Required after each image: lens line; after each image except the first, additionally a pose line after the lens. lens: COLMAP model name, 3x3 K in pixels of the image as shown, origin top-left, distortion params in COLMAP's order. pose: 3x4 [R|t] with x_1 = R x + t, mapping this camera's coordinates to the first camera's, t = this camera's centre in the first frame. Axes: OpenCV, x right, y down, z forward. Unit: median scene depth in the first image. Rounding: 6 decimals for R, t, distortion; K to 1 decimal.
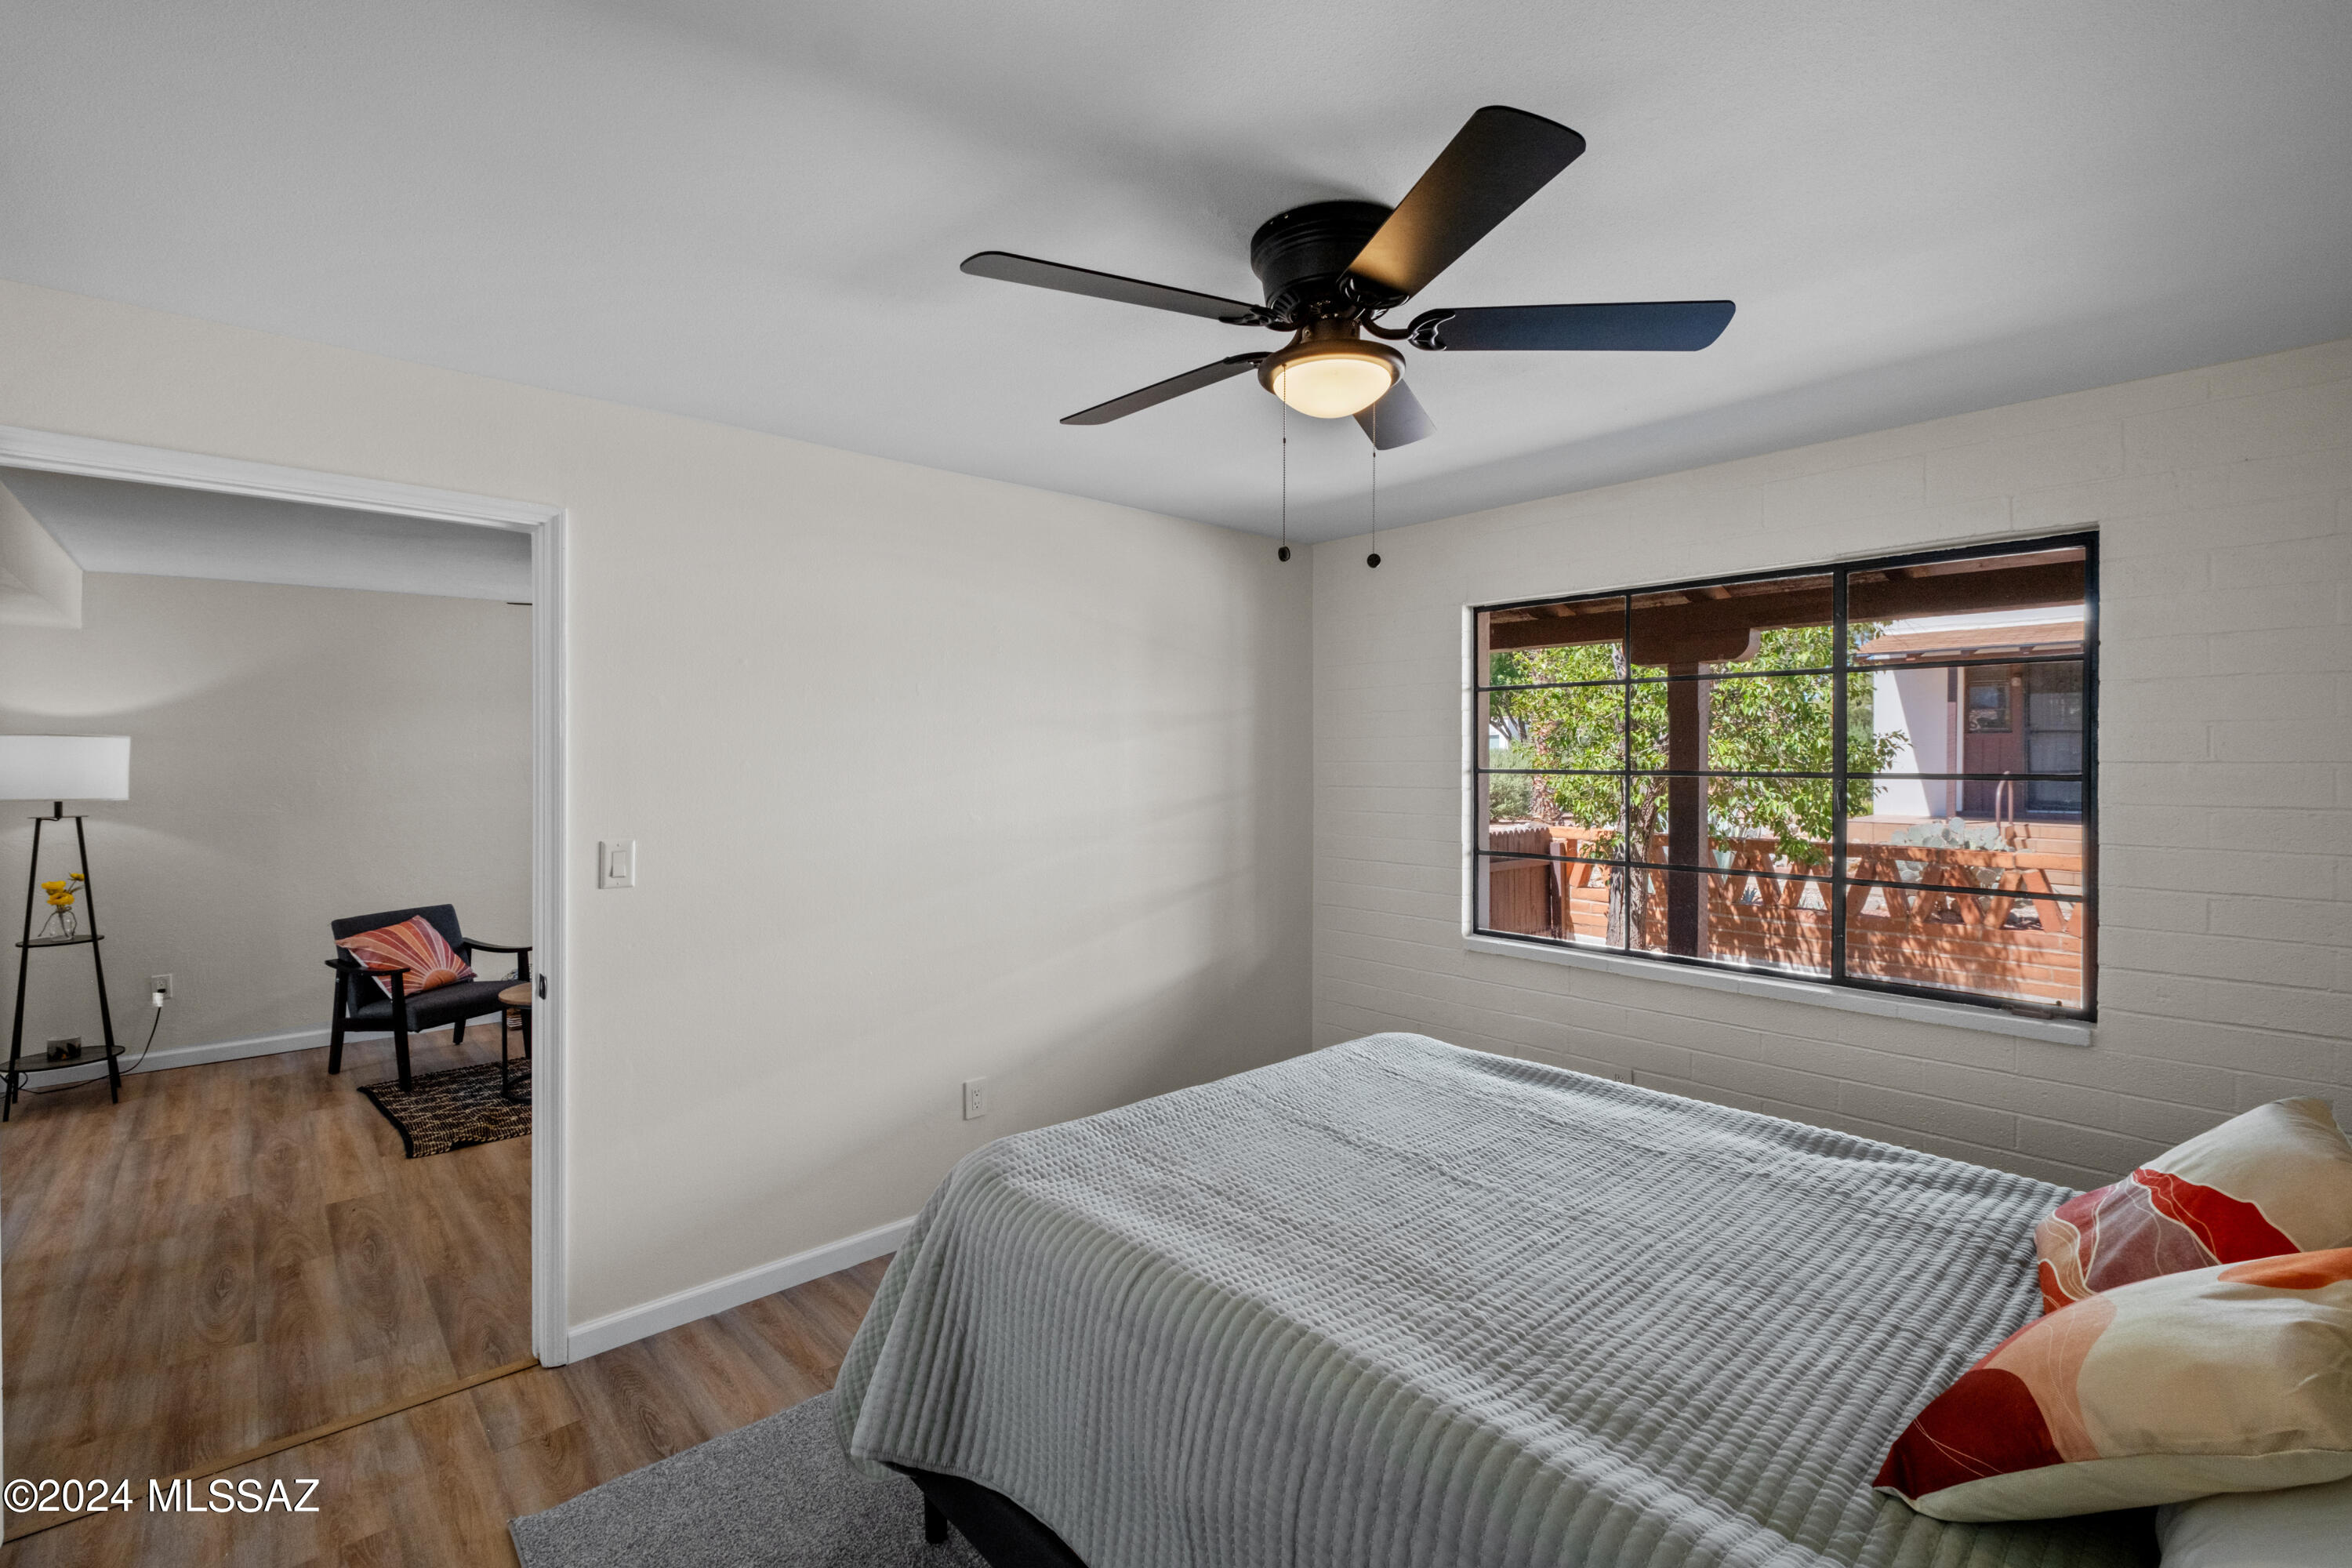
lens RADIAL K [[1023.0, 0, 1181.6], [0, 1023.0, 758.6], [0, 0, 1]] dist [-0.002544, -0.005406]
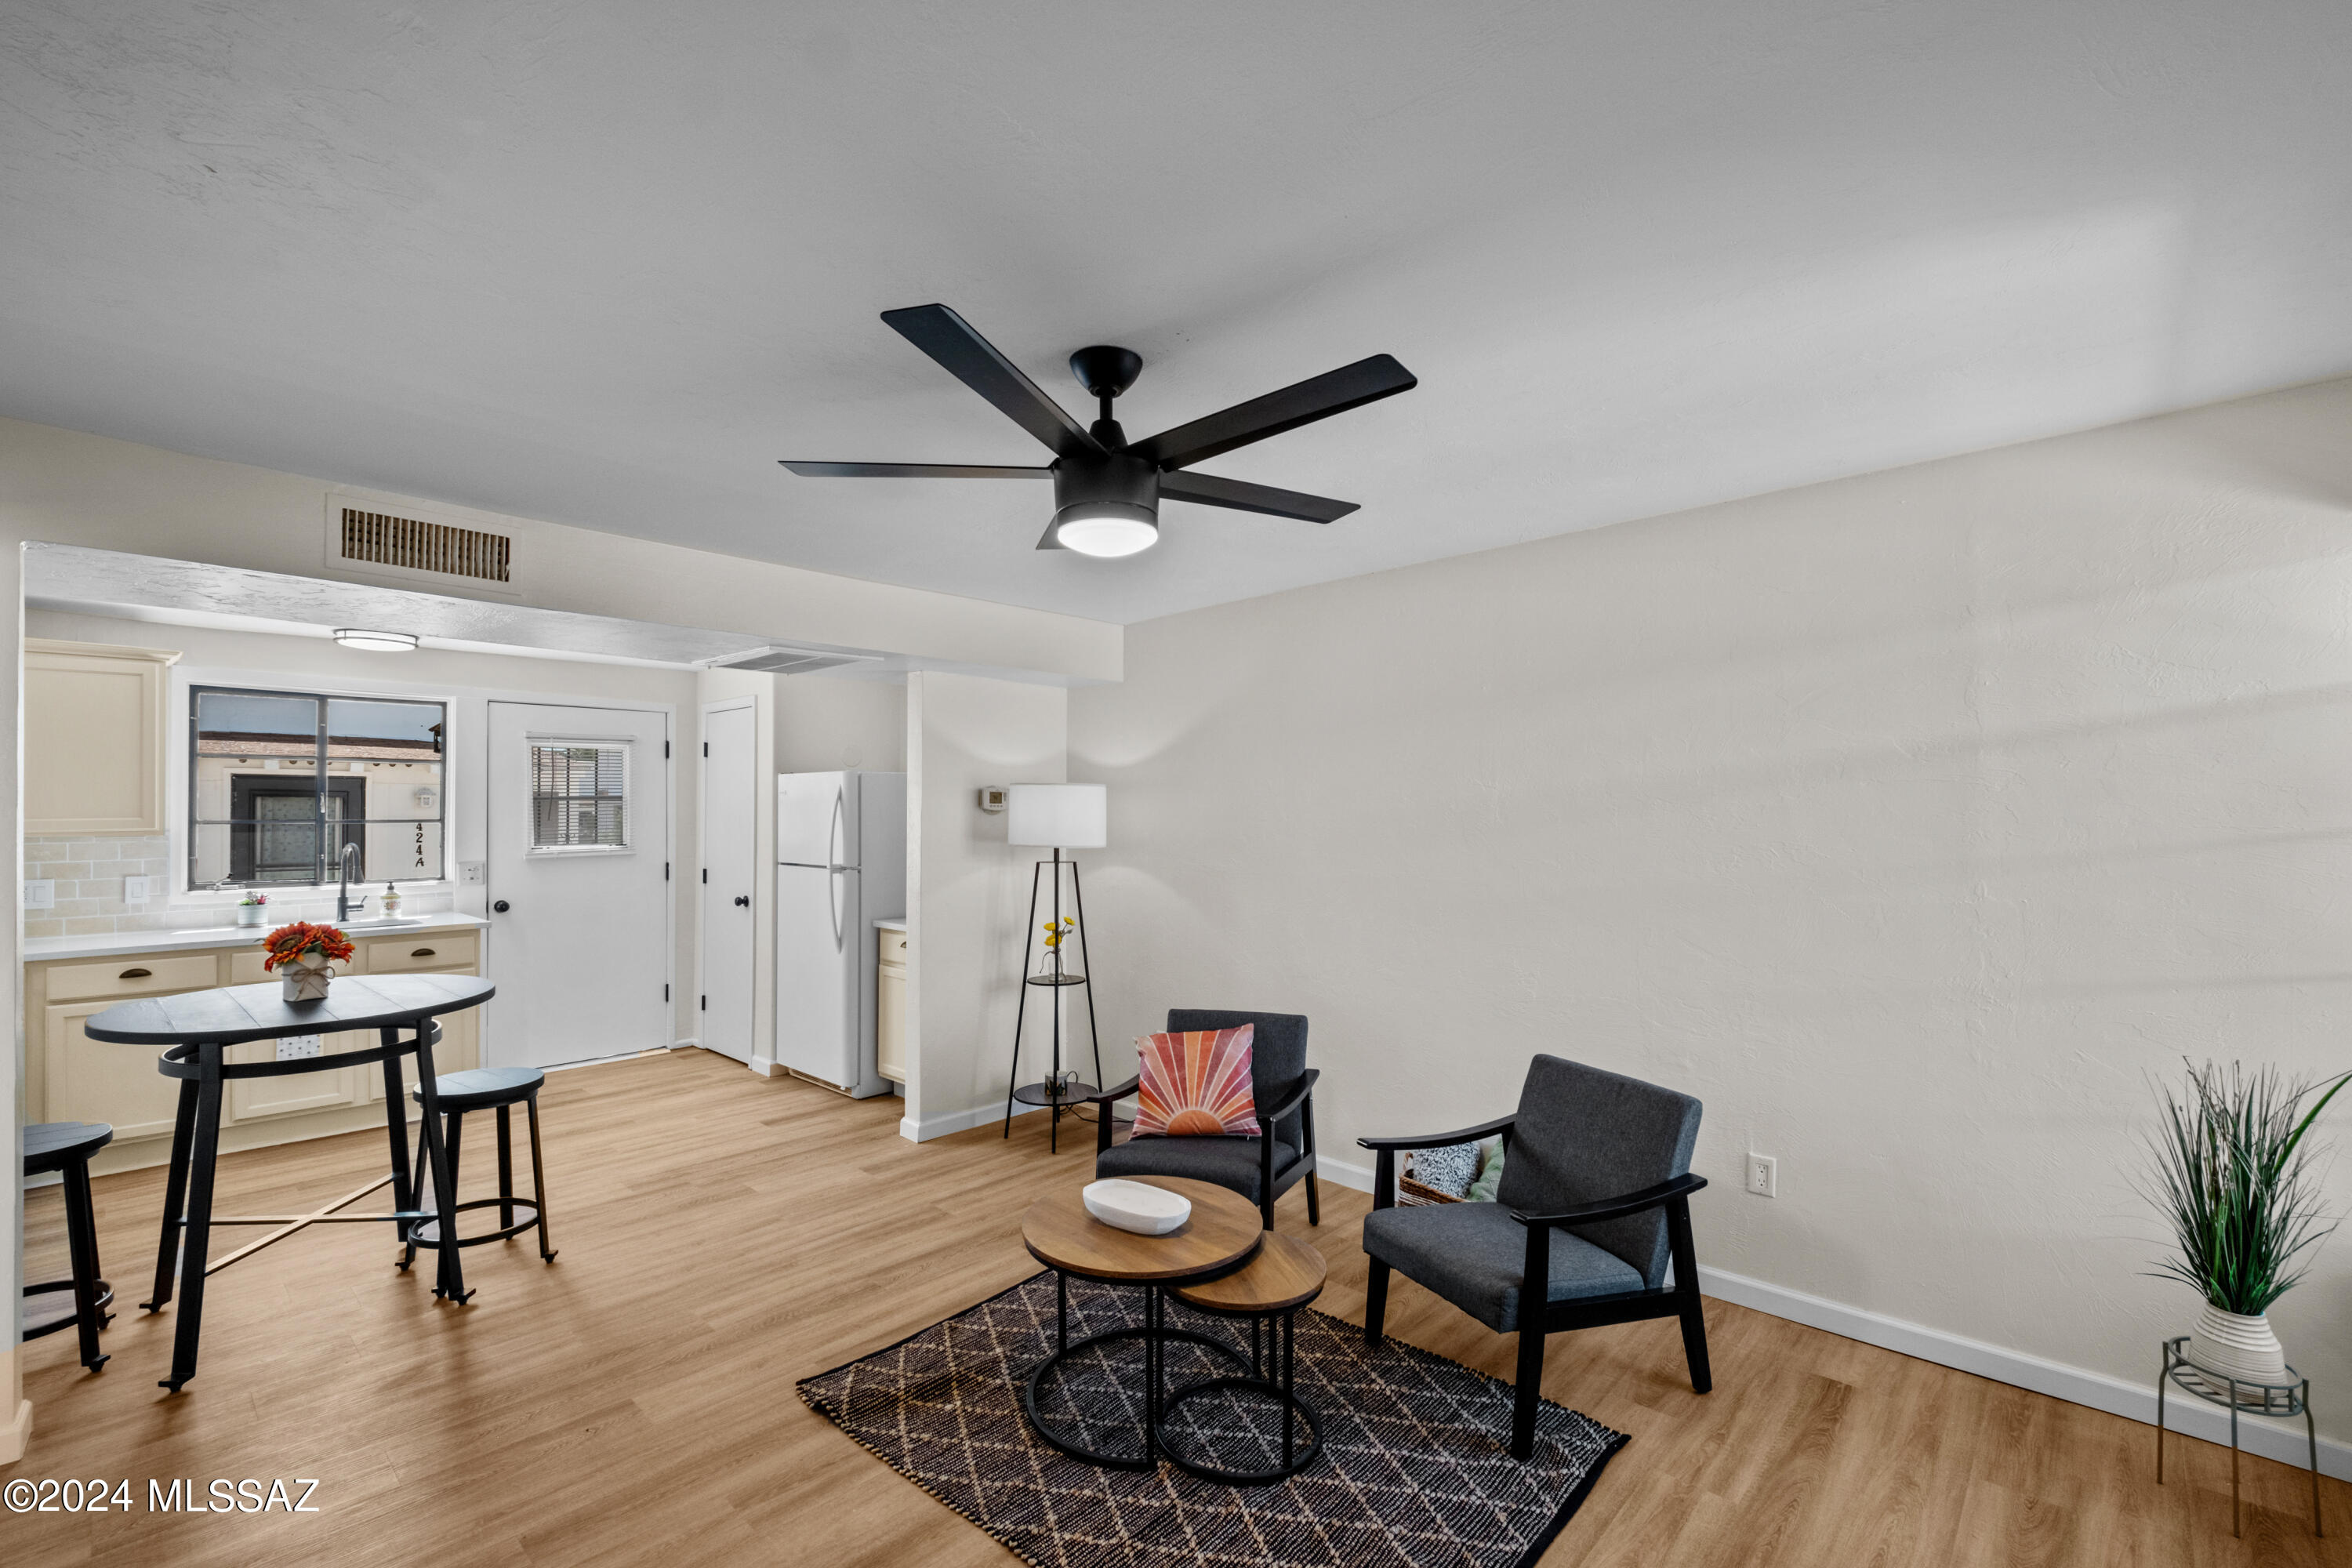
lens RADIAL K [[1023.0, 0, 1181.6], [0, 1023.0, 758.6], [0, 0, 1]] dist [-0.002544, -0.005406]
pose [[0.089575, -0.049257, -0.994761, -0.023918], [-0.001051, 0.998771, -0.049550, 0.001719], [0.995980, 0.005484, 0.089413, 1.038209]]
